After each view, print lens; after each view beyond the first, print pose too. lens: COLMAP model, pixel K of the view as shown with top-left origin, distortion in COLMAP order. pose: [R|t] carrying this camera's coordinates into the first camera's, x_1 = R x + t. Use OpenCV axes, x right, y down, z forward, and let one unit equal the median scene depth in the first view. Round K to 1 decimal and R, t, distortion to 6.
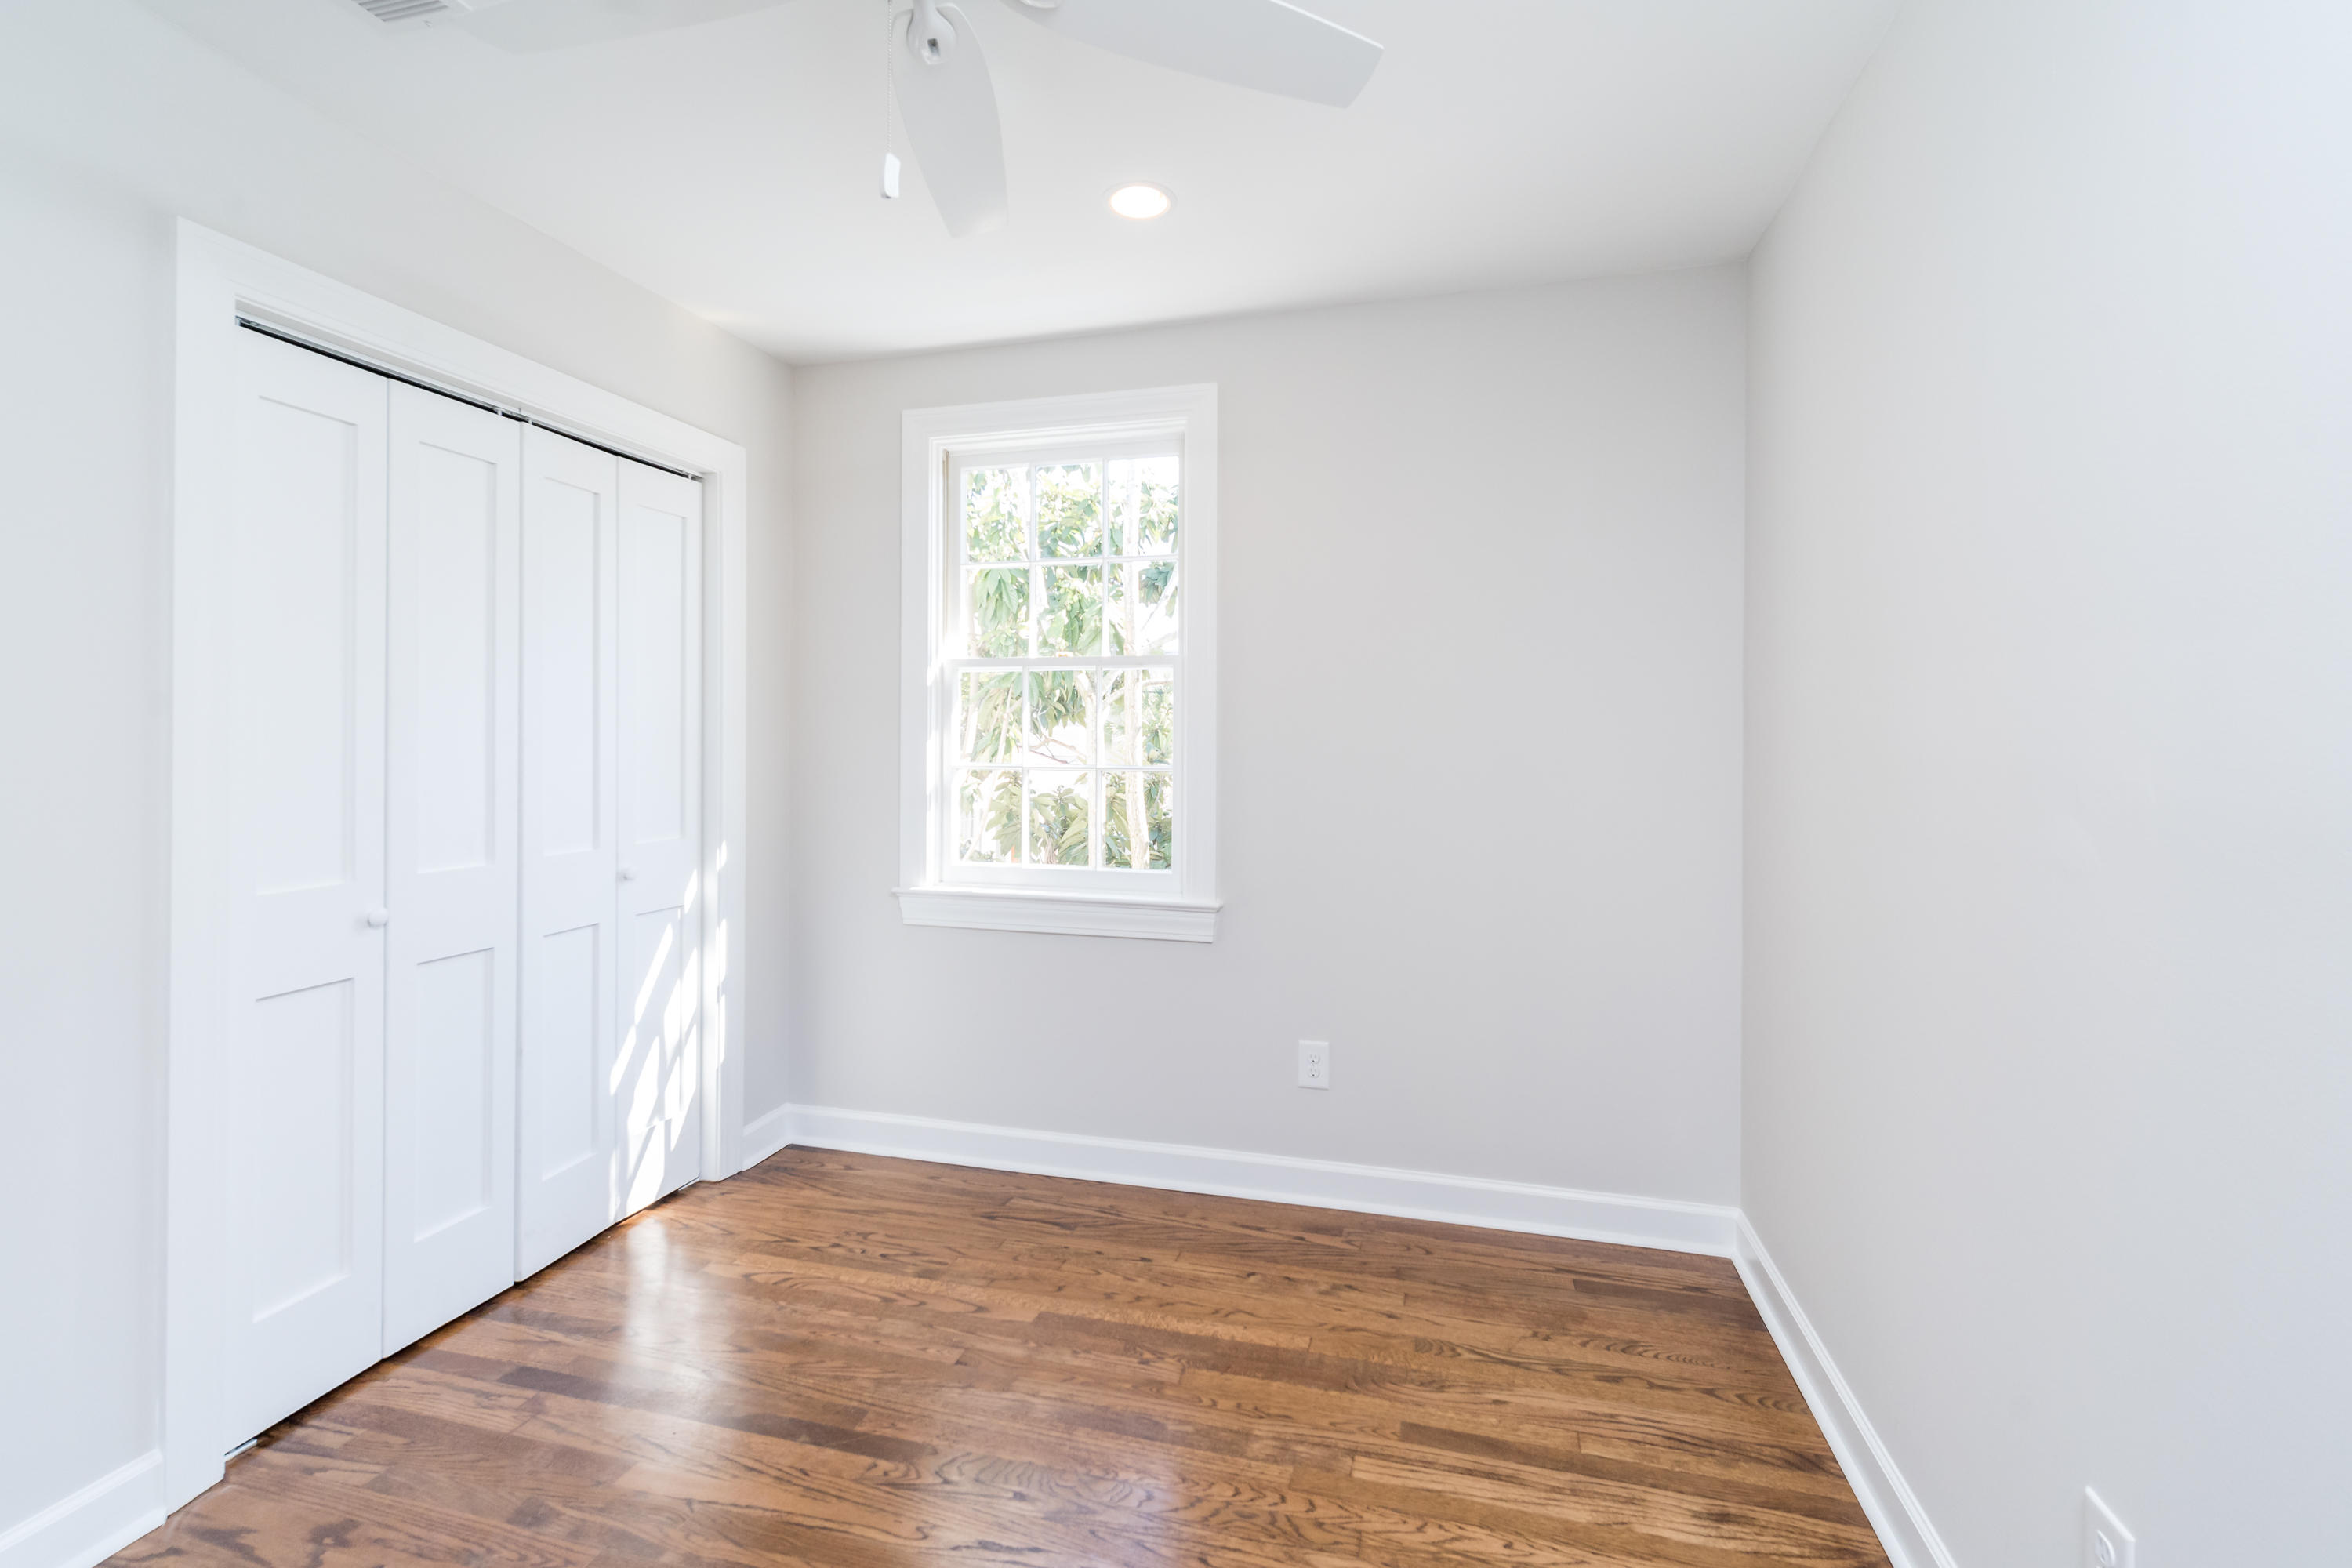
lens RADIAL K [[1040.3, 0, 1181.6], [0, 1040.3, 731.8], [0, 0, 1]] dist [0.001140, 0.001115]
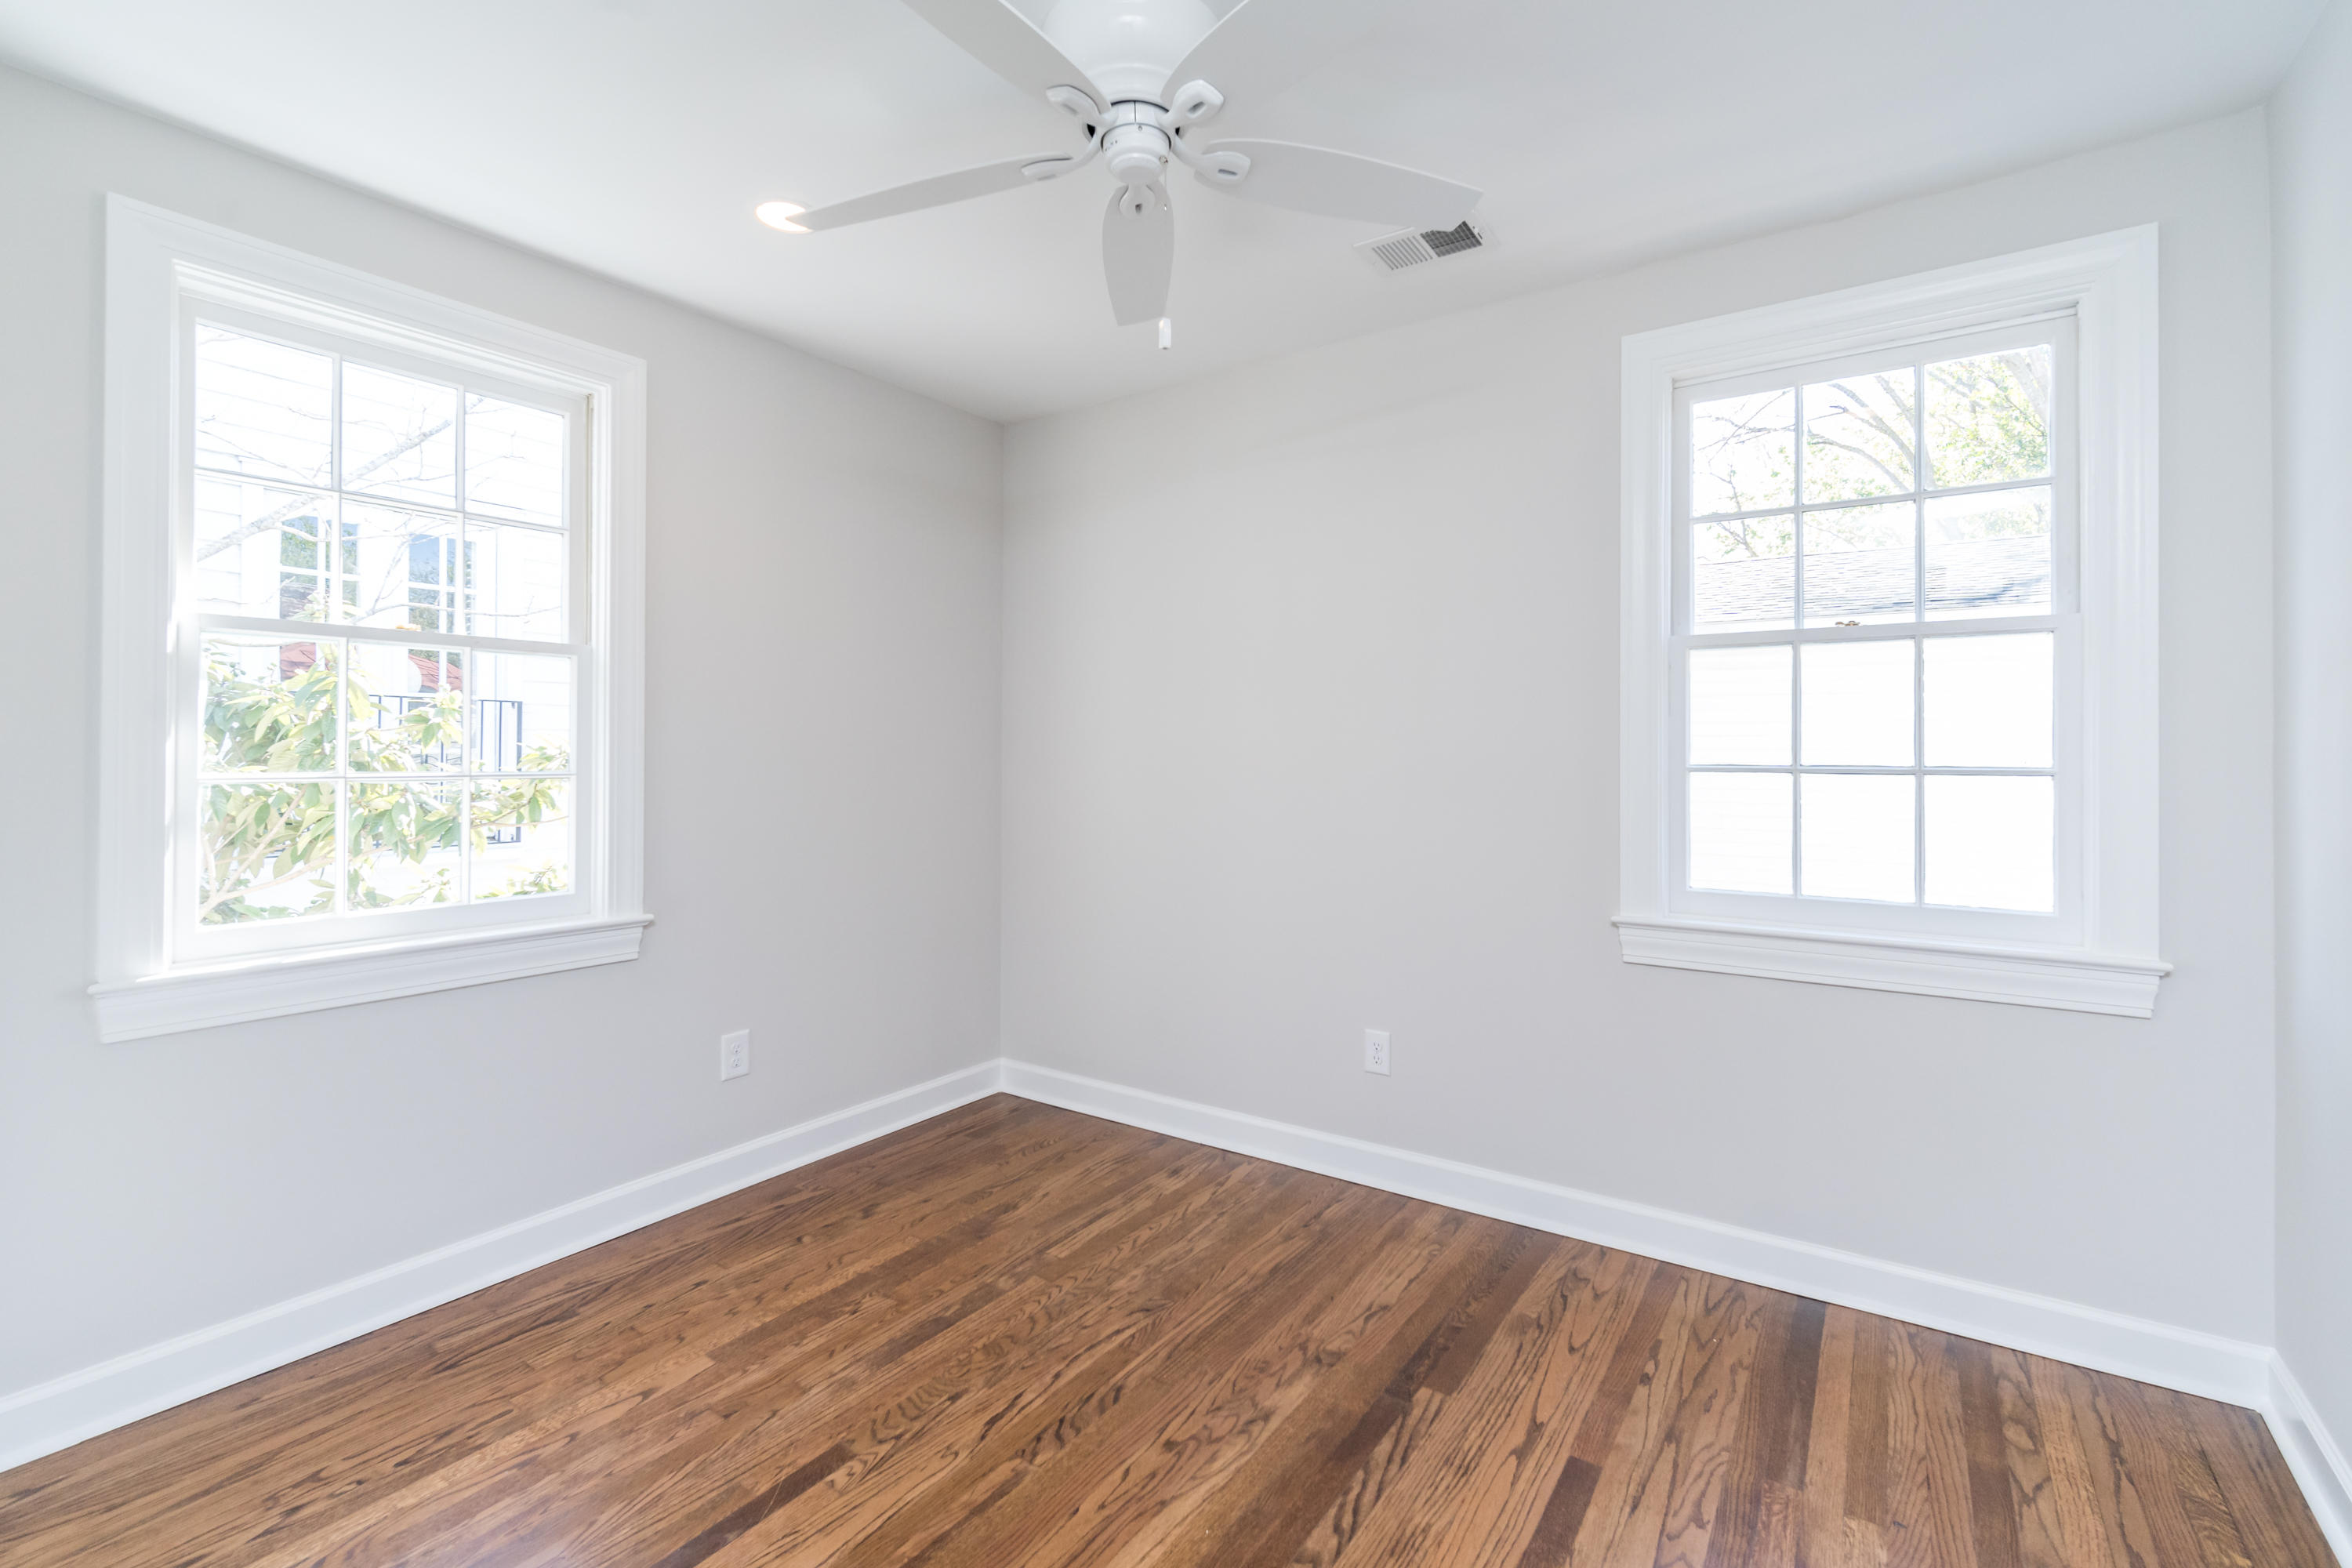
lens RADIAL K [[1010.9, 0, 1220.1], [0, 1010.9, 731.0], [0, 0, 1]] dist [0.000628, 0.000331]
pose [[0.315267, 0.015868, 0.948870, -0.826762], [-0.012062, 0.999846, -0.012713, 0.003374], [-0.948926, -0.007437, 0.315410, 0.269361]]
